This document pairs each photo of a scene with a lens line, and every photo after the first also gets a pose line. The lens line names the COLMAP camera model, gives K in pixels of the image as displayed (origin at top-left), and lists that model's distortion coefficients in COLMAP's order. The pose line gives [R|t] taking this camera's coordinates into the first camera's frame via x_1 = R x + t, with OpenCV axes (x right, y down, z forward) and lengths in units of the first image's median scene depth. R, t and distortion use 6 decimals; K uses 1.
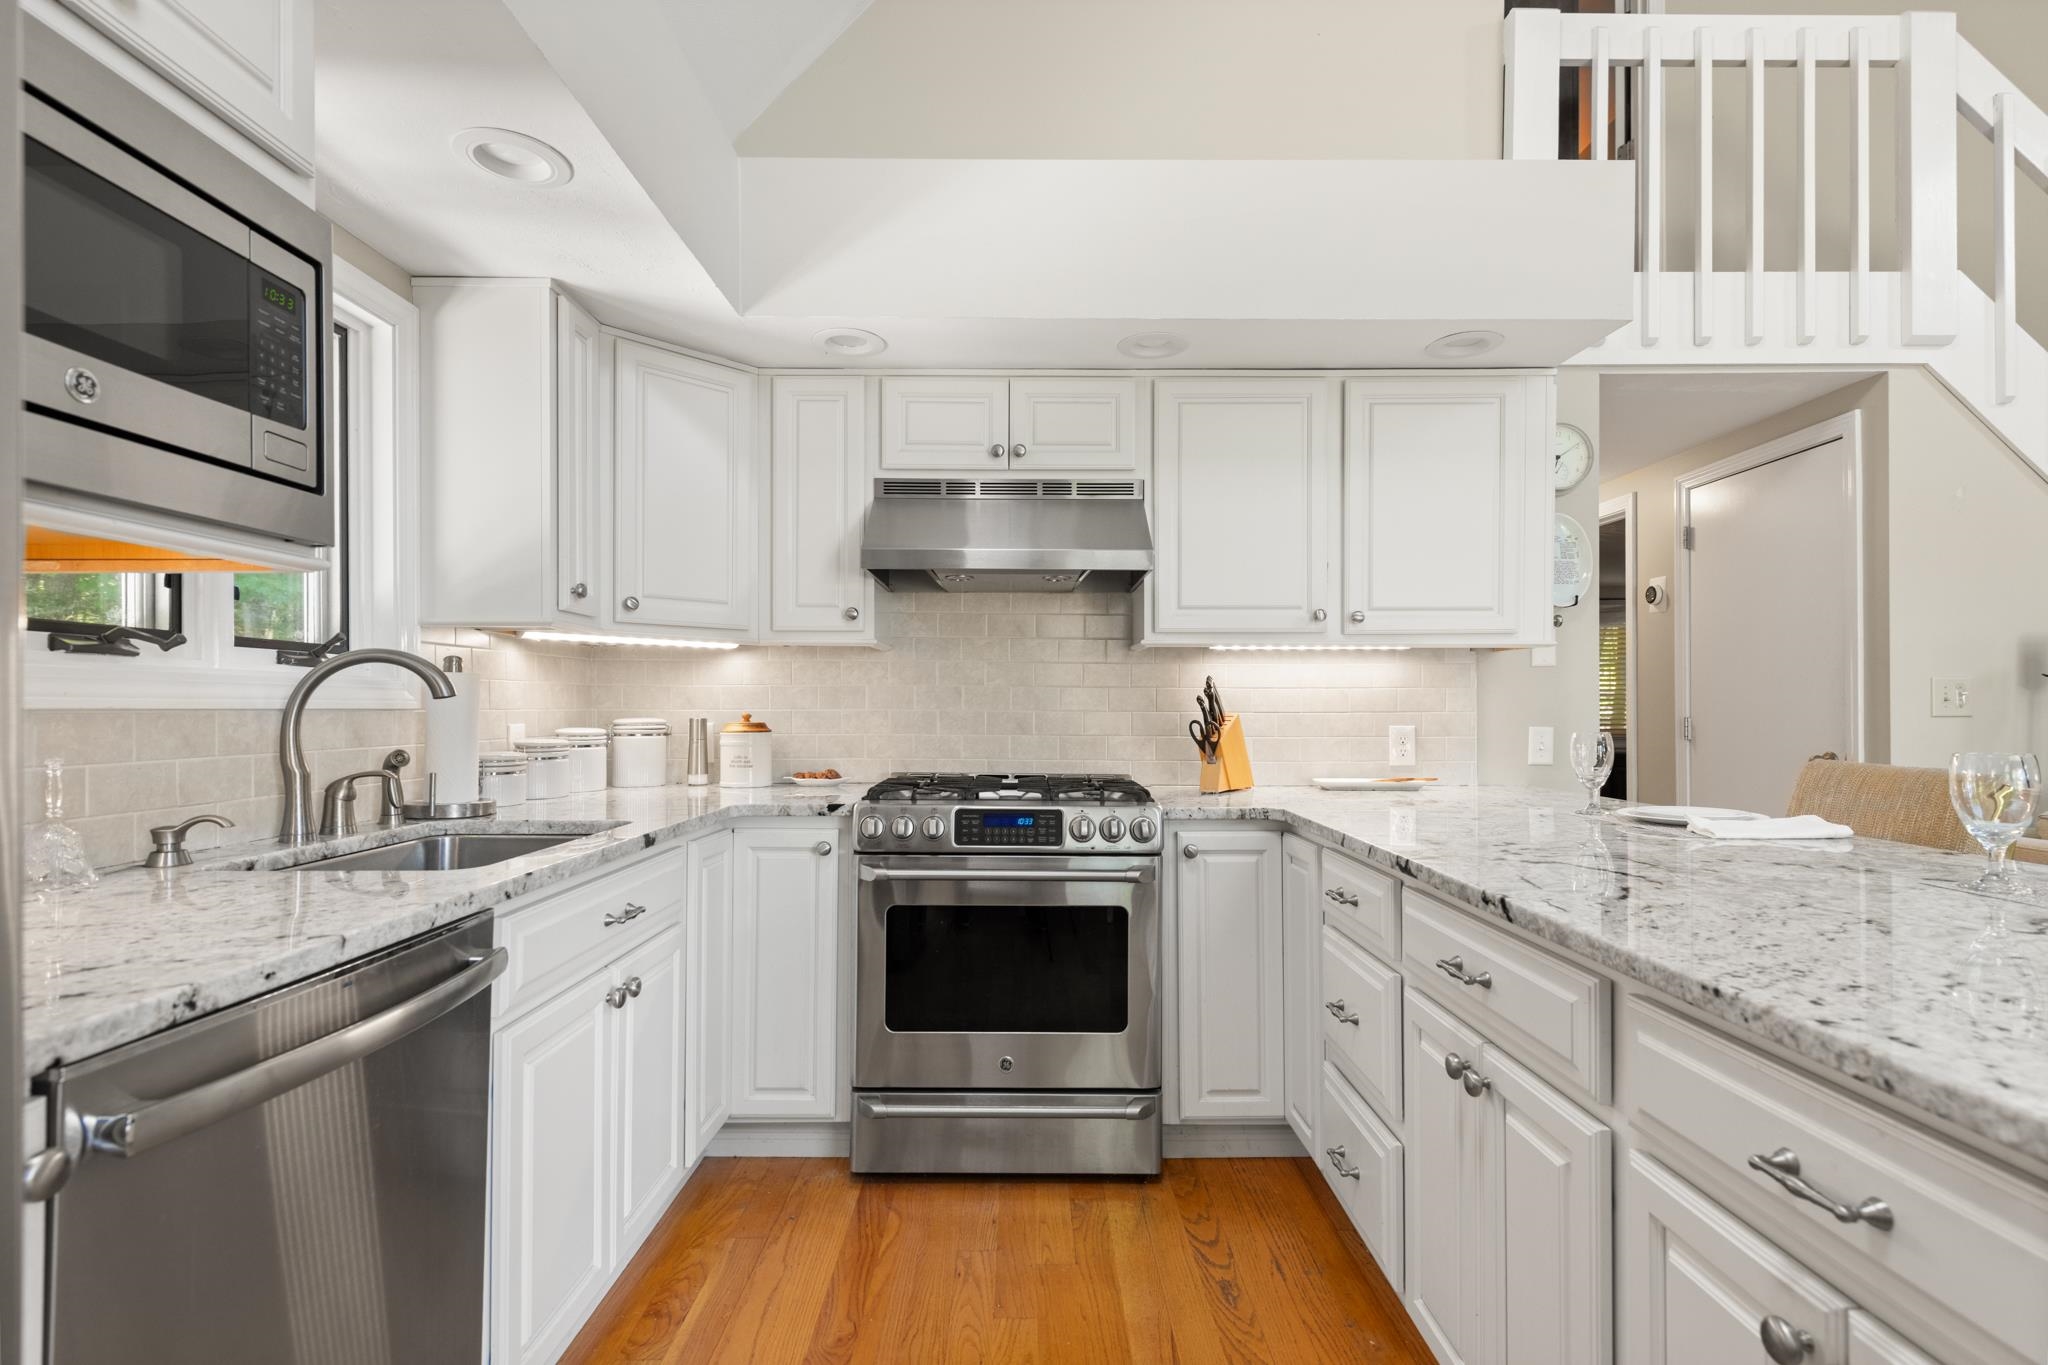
lens RADIAL K [[958.7, 0, 1016.8], [0, 958.7, 697.6], [0, 0, 1]] dist [0.009926, 0.000917]
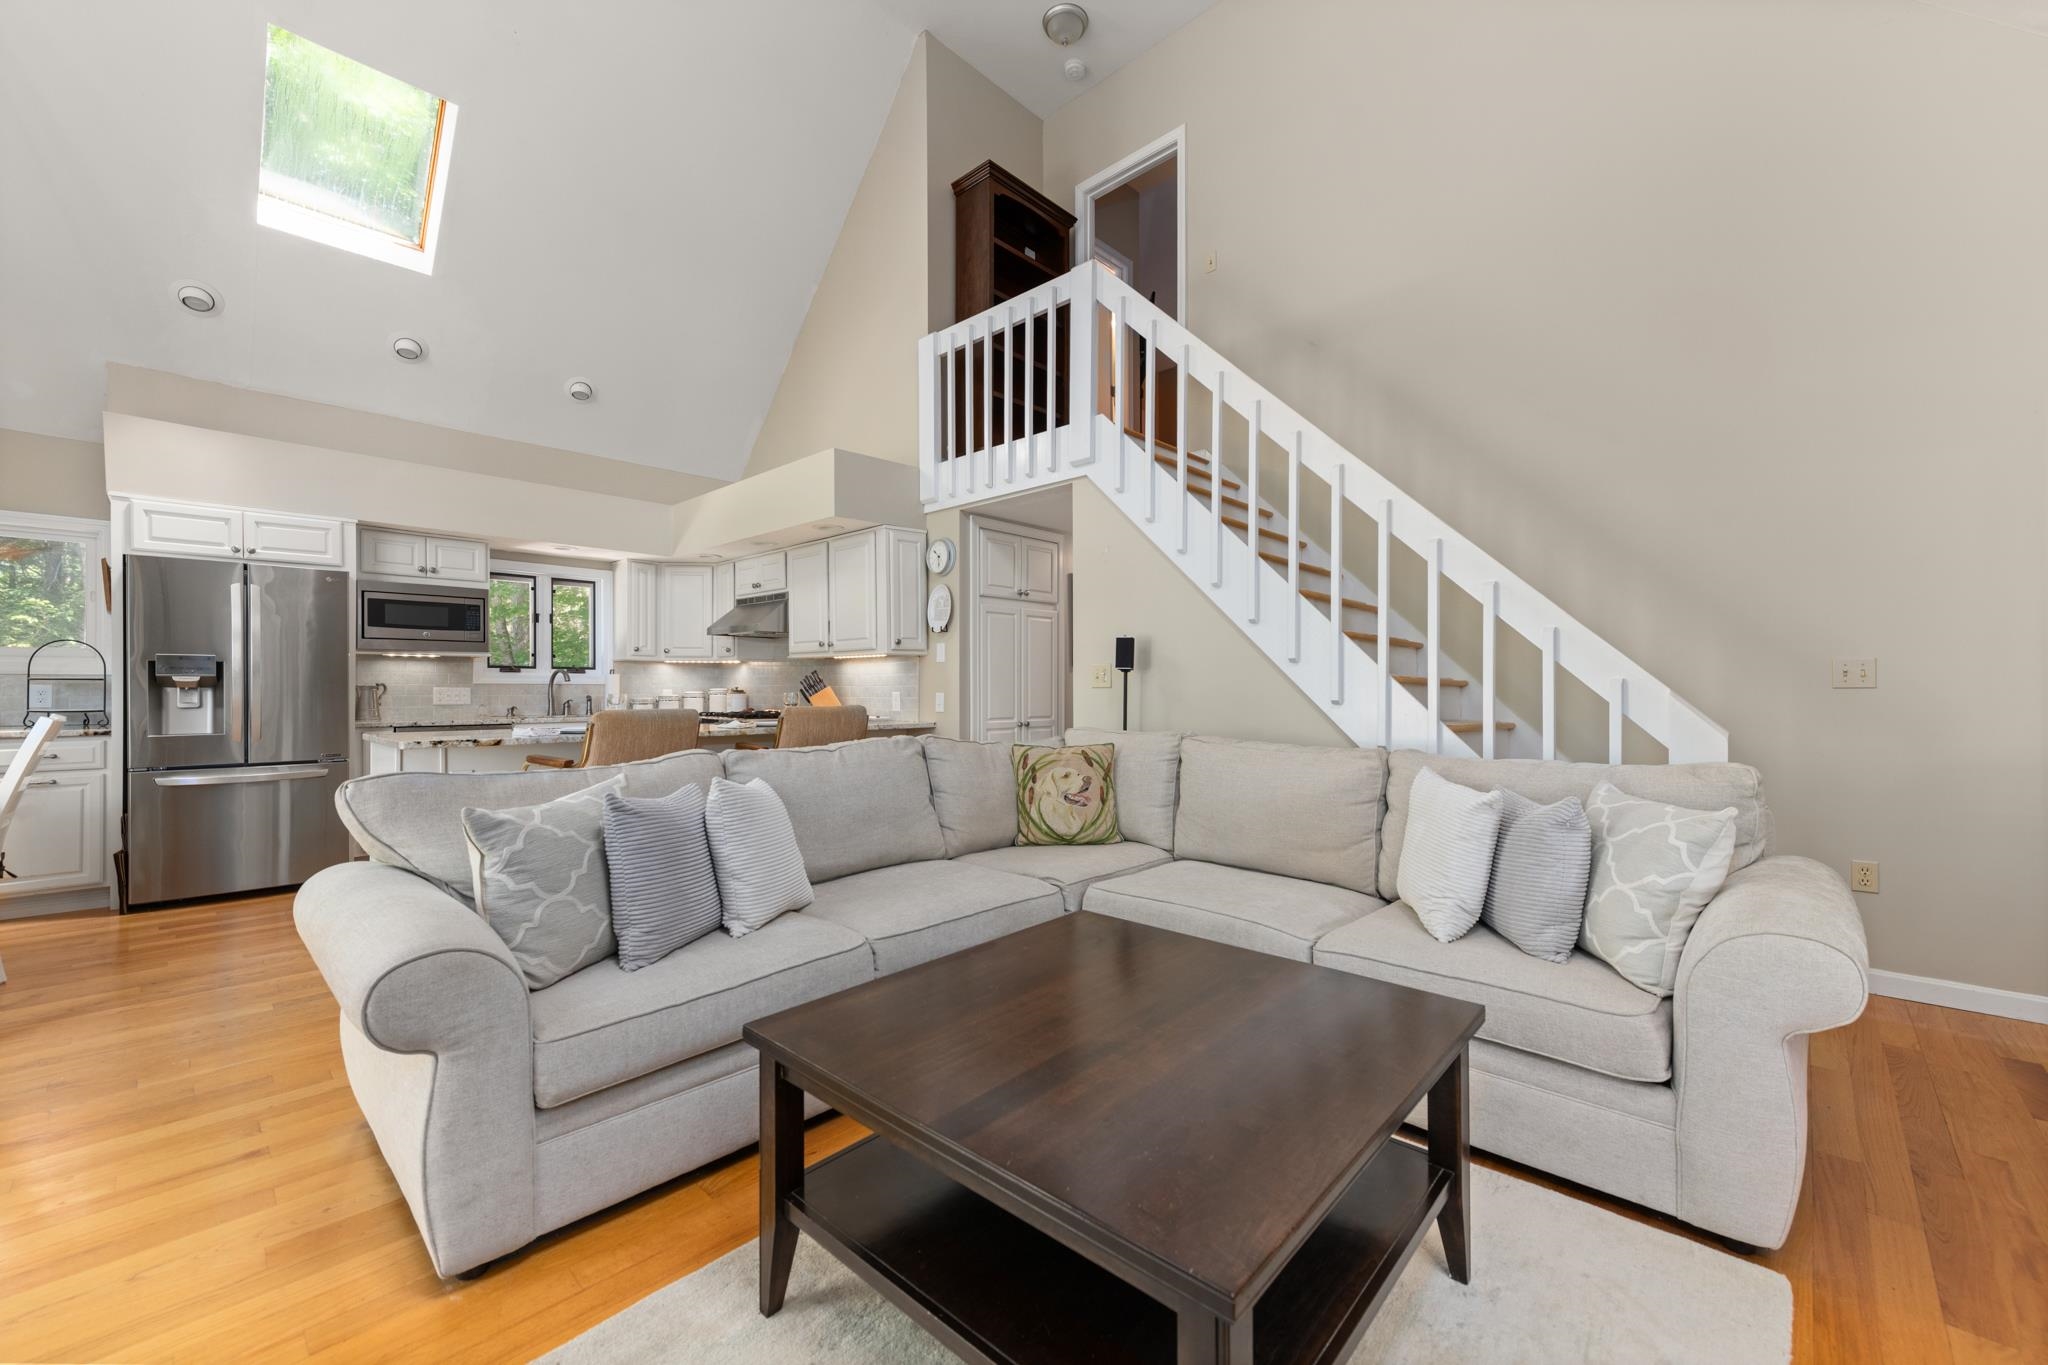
lens RADIAL K [[802.5, 0, 1036.7], [0, 802.5, 689.9], [0, 0, 1]] dist [0.008966, -0.002152]
pose [[0.732205, 0.002123, -0.681080, 2.019189], [0.004668, 0.999956, 0.008135, 0.012096], [0.681068, -0.009135, 0.732163, -0.075798]]
